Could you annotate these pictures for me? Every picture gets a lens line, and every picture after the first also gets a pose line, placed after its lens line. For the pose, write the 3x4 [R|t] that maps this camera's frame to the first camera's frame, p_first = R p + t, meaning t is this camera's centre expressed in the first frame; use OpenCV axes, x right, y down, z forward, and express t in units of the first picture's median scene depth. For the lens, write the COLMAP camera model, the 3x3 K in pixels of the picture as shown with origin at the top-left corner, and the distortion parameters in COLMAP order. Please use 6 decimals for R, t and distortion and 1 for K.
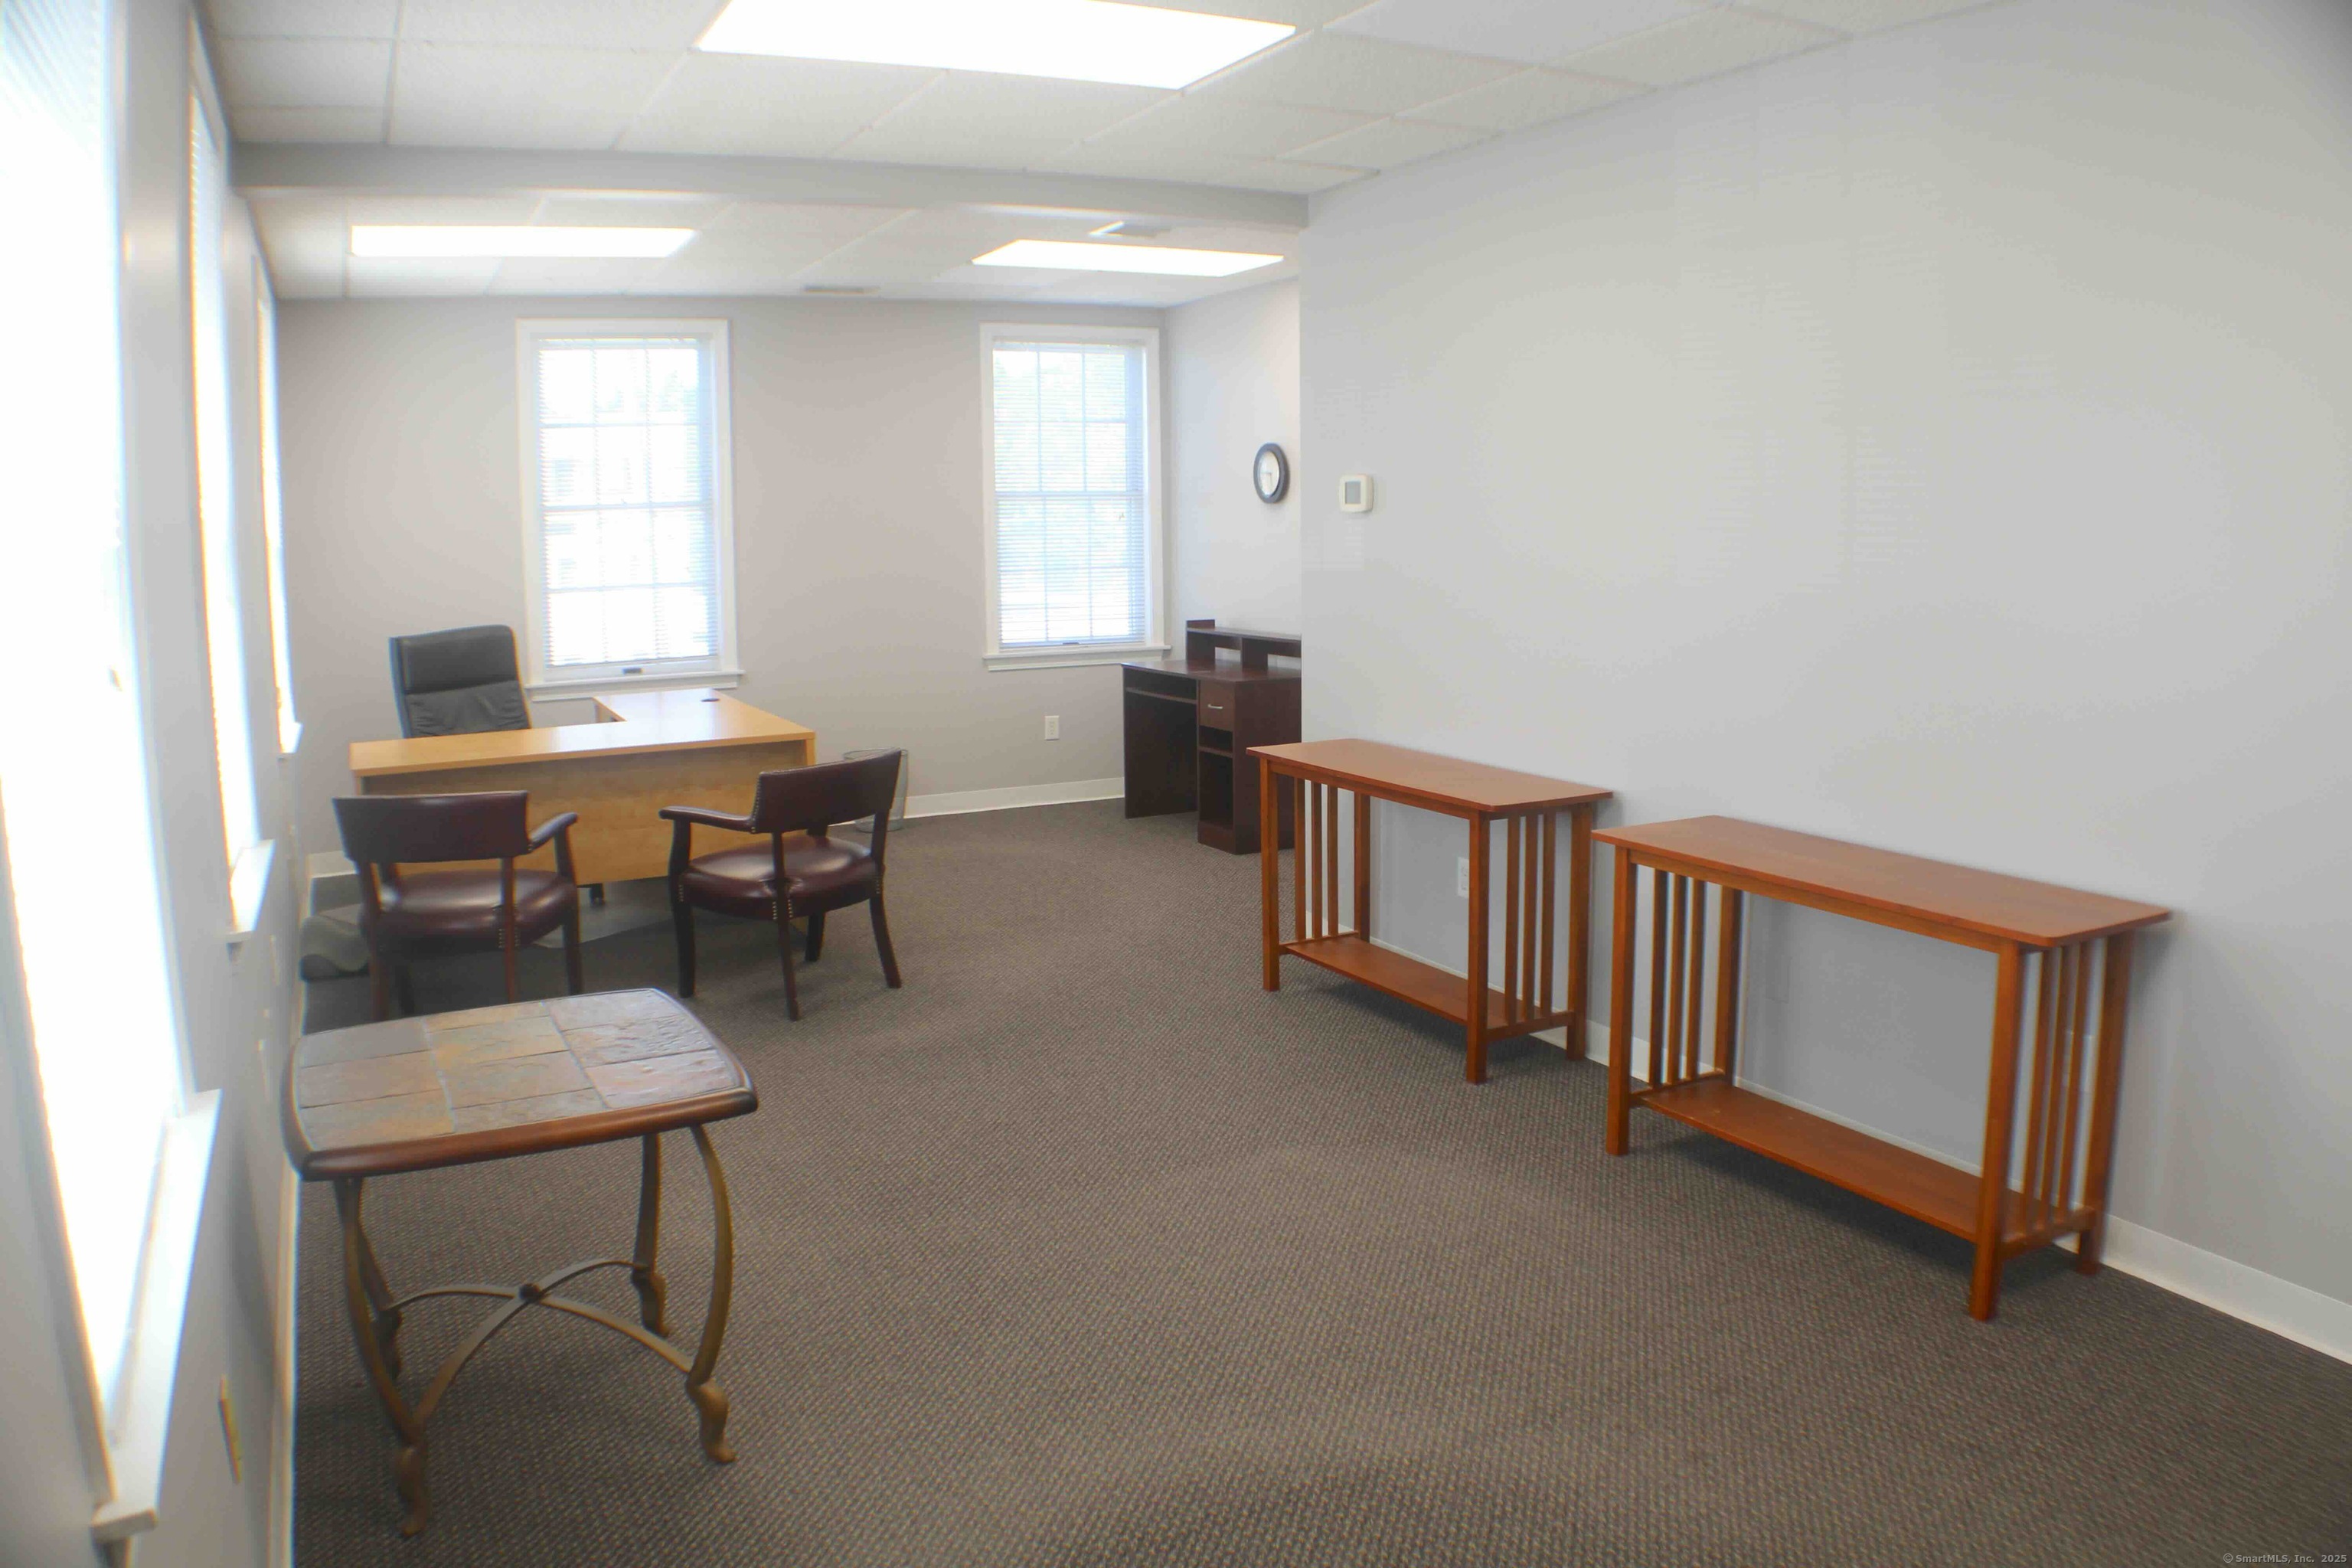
lens RADIAL K [[1718.5, 0, 1176.0], [0, 1718.5, 784.0], [0, 0, 1]] dist [-0.183936, 0.002696]
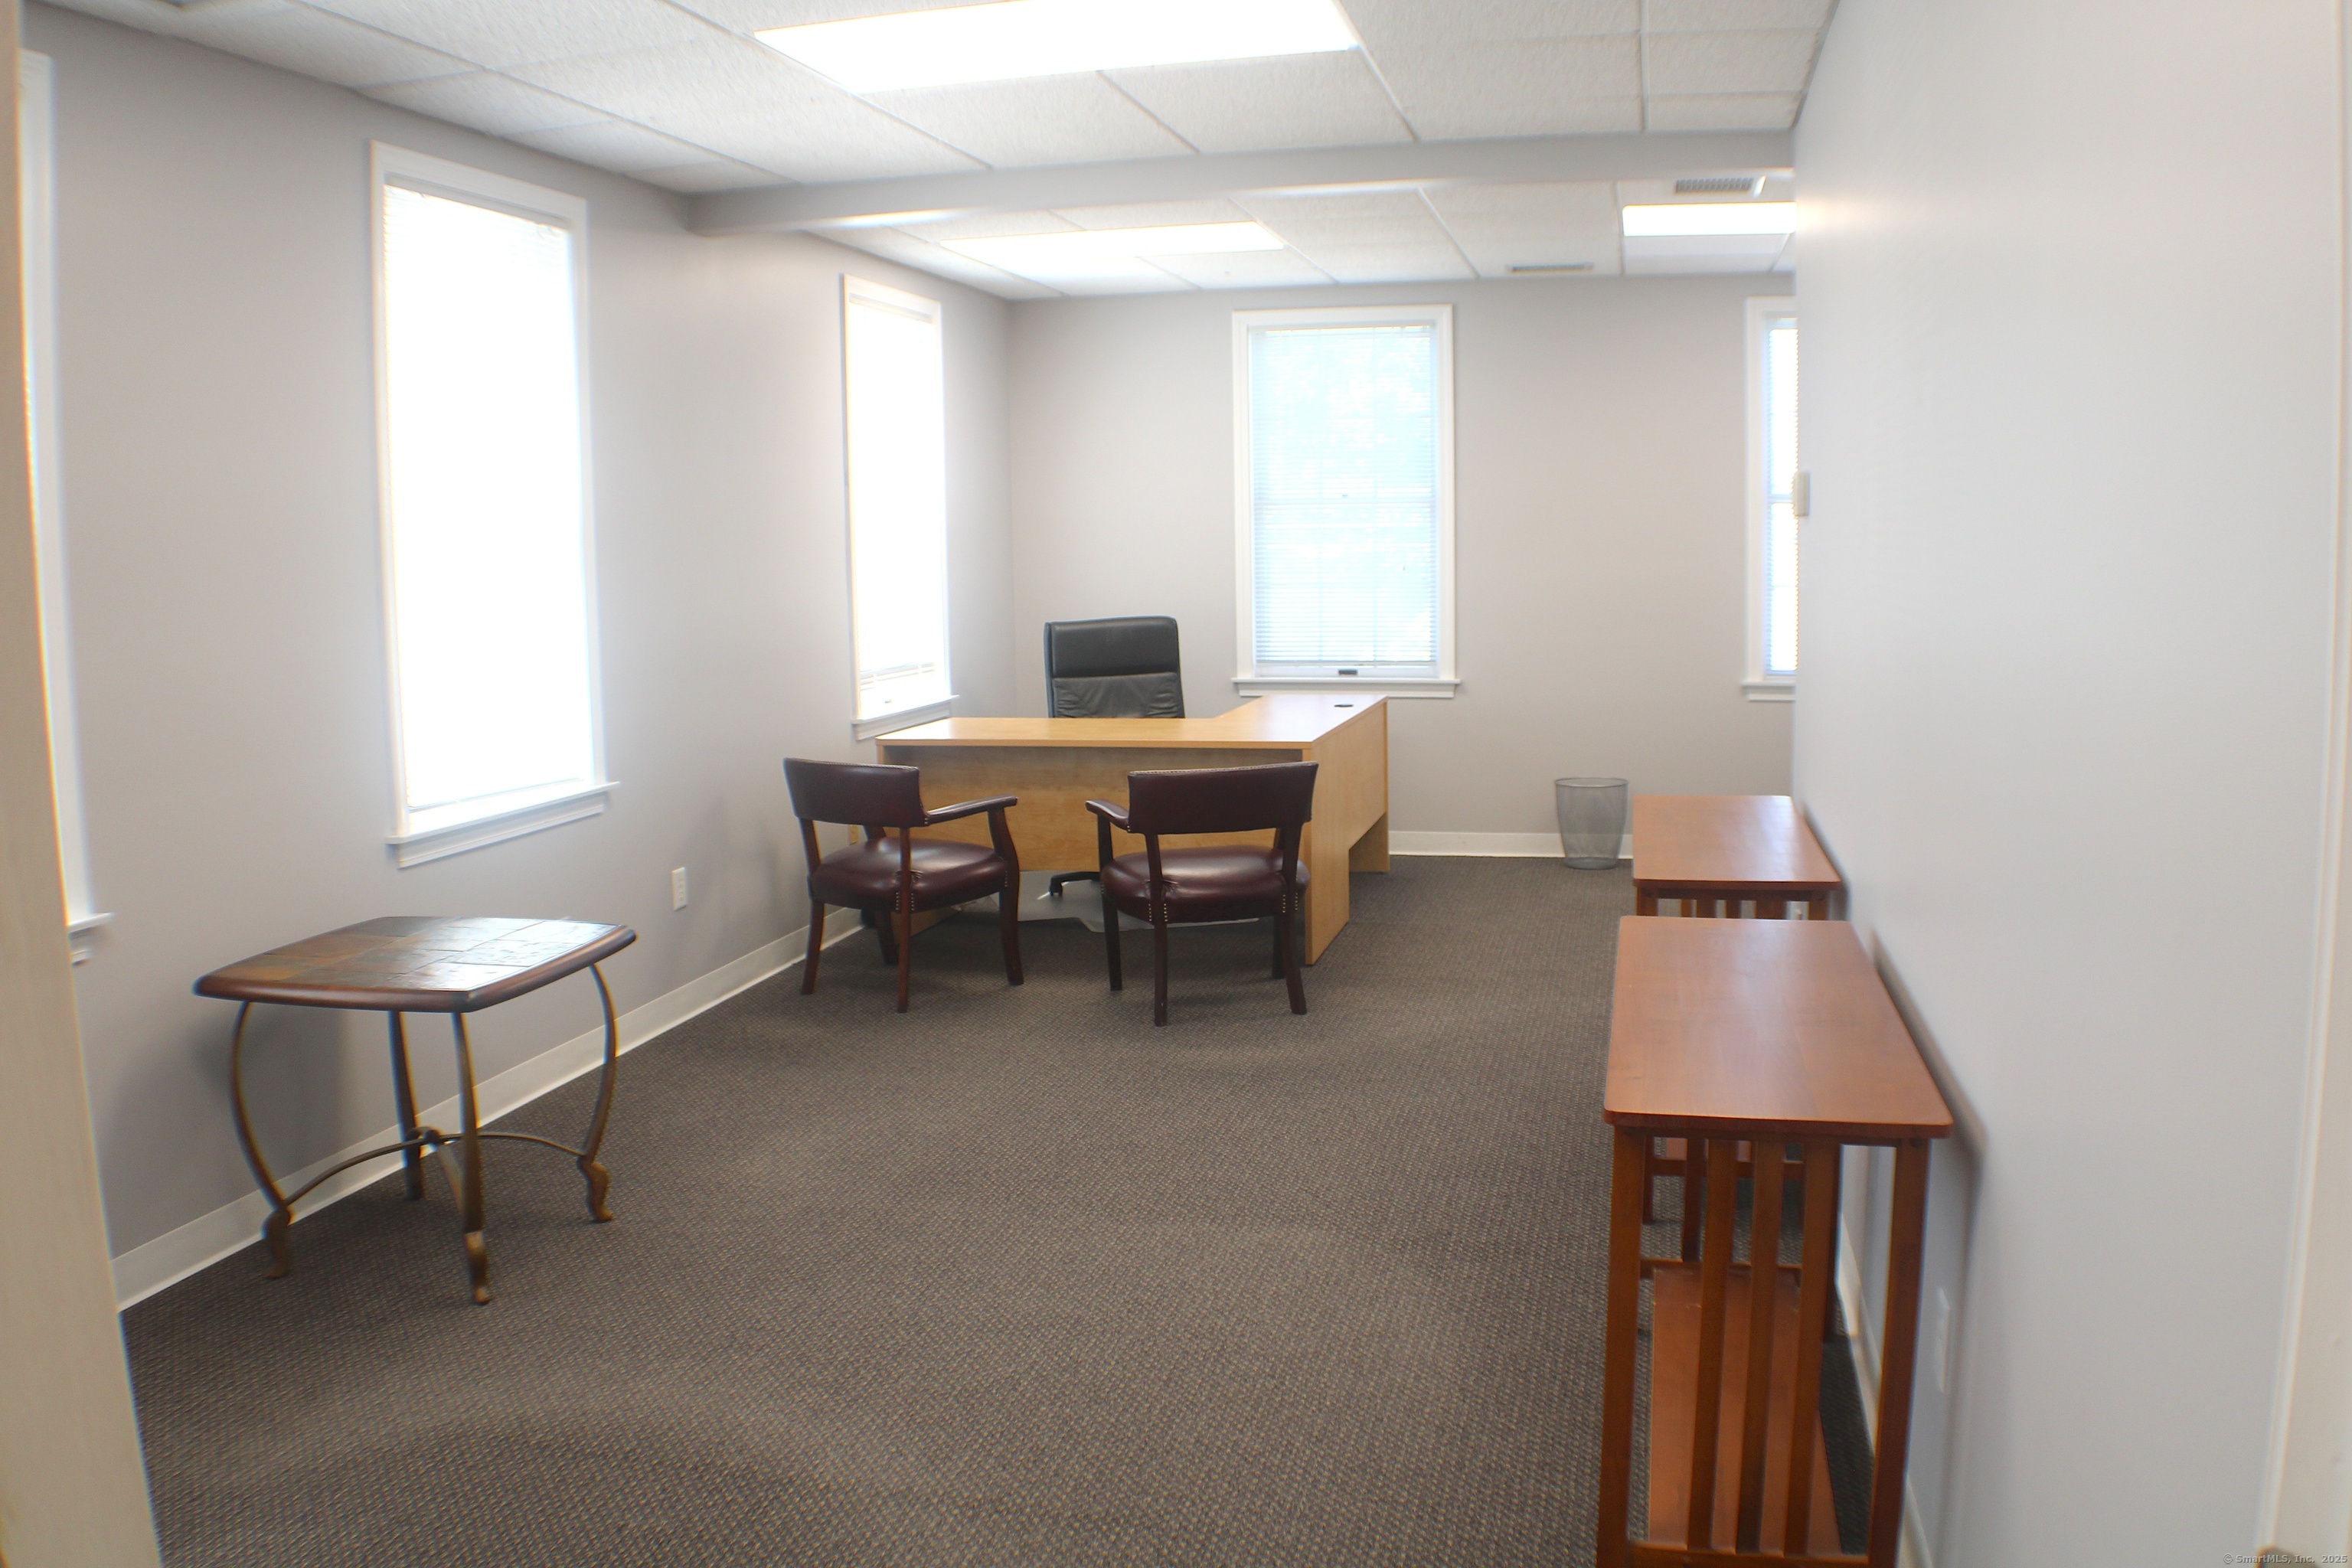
lens RADIAL K [[1941.1, 0, 1176.1], [0, 1941.1, 819.1], [0, 0, 1]] dist [-0.159119, -0.000324]
pose [[0.762402, 0.102355, -0.638958, 0.380173], [-0.100112, 0.994180, 0.039806, -0.020624], [0.639313, 0.033619, 0.768211, 0.098446]]
